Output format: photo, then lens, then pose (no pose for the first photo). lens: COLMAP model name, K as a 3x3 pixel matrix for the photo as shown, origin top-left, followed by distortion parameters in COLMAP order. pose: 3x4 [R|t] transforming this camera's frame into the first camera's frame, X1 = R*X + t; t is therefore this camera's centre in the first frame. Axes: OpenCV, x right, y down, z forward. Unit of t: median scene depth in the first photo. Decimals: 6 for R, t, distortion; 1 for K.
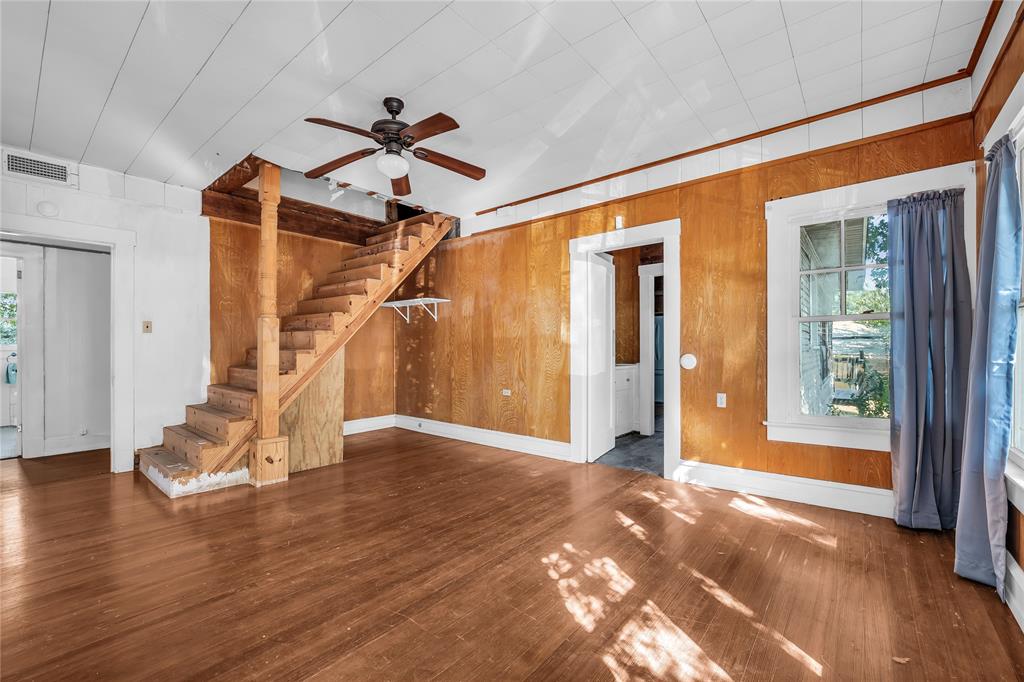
lens RADIAL K [[422.3, 0, 512.1], [0, 422.3, 347.3], [0, 0, 1]] dist [-0.013112, 0.000168]
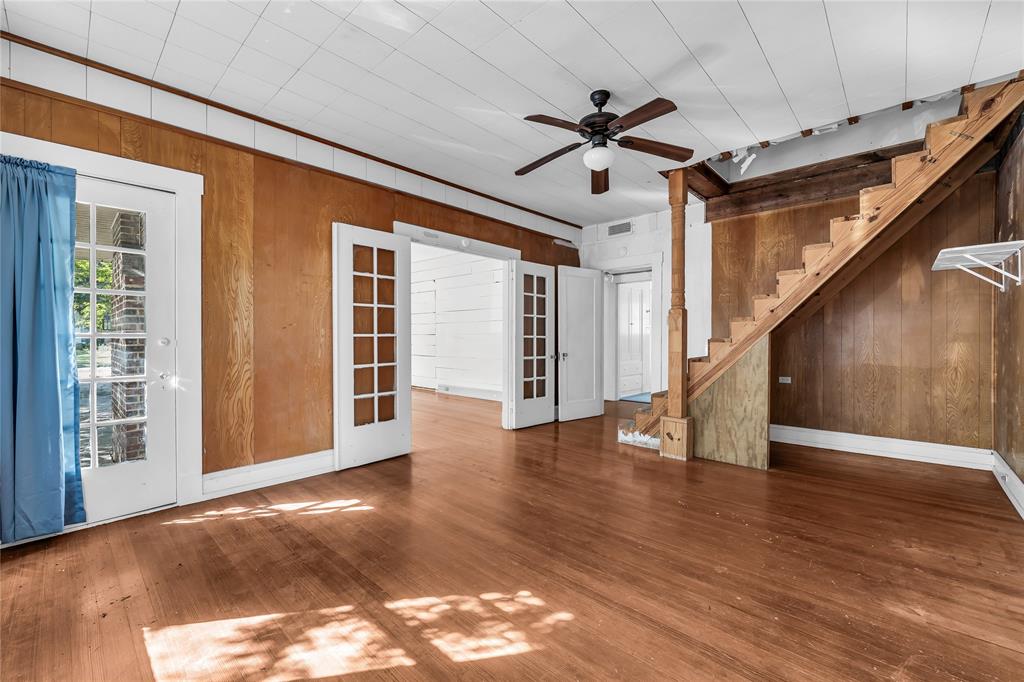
lens RADIAL K [[422.3, 0, 512.0], [0, 422.3, 339.4], [0, 0, 1]] dist [-0.013112, 0.000168]
pose [[-0.054972, 0.010214, -0.998436, 0.538498], [0.003805, 0.999943, 0.010020, -0.003288], [0.998481, -0.003248, -0.055008, 0.606862]]
